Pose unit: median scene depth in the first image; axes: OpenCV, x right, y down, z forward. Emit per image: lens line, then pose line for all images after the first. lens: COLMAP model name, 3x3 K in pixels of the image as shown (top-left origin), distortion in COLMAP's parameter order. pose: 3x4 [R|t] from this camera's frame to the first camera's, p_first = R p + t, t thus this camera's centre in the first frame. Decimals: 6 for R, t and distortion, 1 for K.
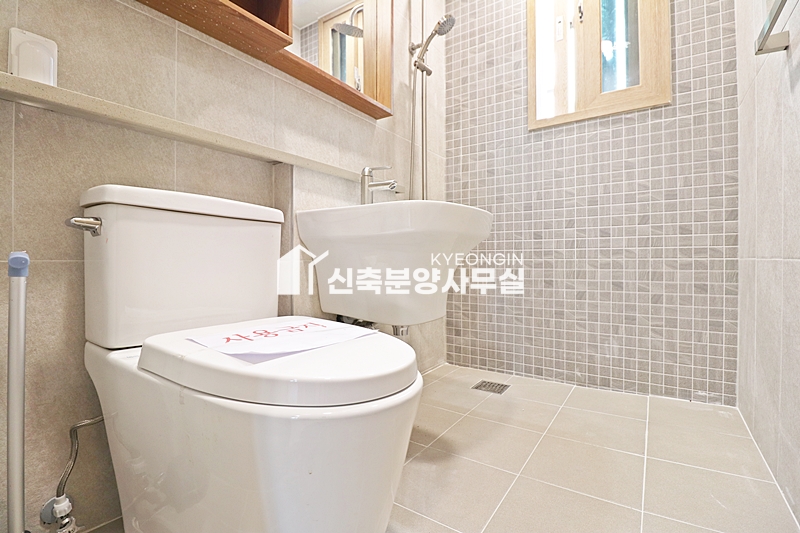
lens RADIAL K [[374.0, 0, 398.1], [0, 374.0, 260.2], [0, 0, 1]] dist [0.000180, -0.014127]
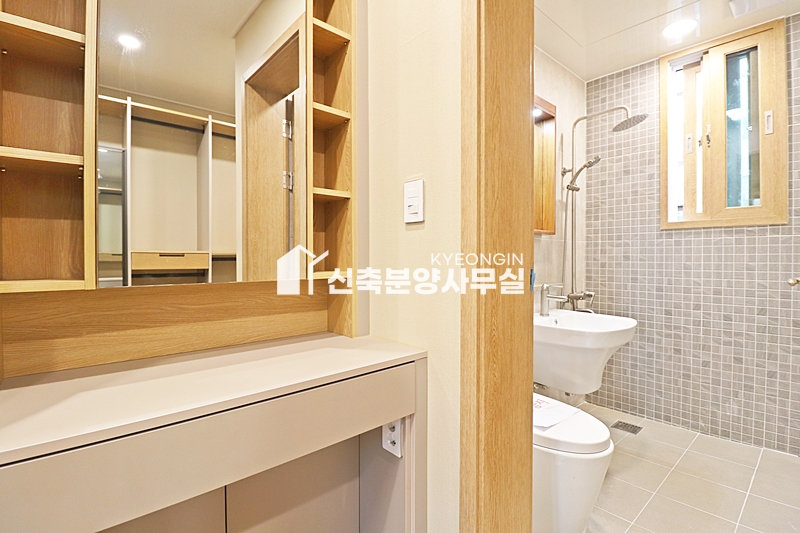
lens RADIAL K [[374.0, 0, 398.1], [0, 374.0, 260.2], [0, 0, 1]] dist [0.000180, -0.014127]
pose [[0.968484, 0.006613, -0.248989, -0.219881], [-0.005734, 0.999974, 0.004257, -0.262918], [0.249010, -0.002695, 0.968497, -0.497589]]
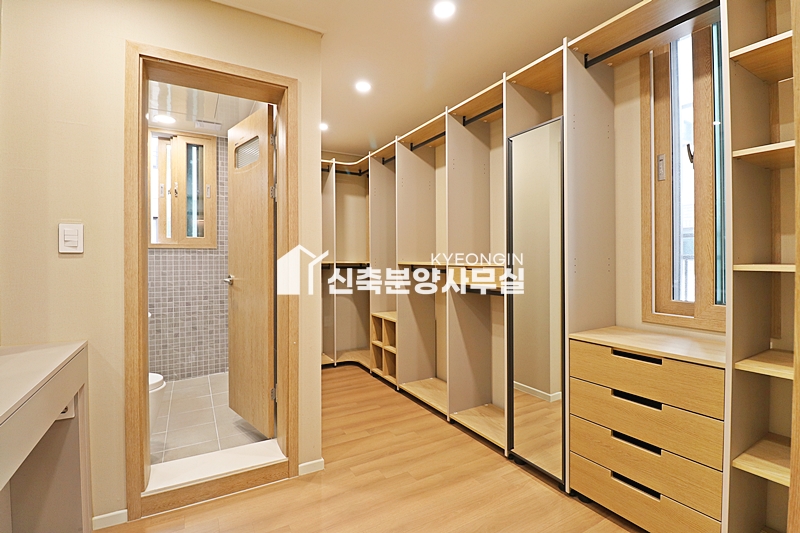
lens RADIAL K [[374.0, 0, 398.1], [0, 374.0, 260.2], [0, 0, 1]] dist [0.000180, -0.014127]
pose [[0.440659, -0.000116, 0.897675, -0.793335], [0.006713, 0.999972, -0.003166, -0.297344], [-0.897650, 0.007422, 0.440647, -0.964797]]
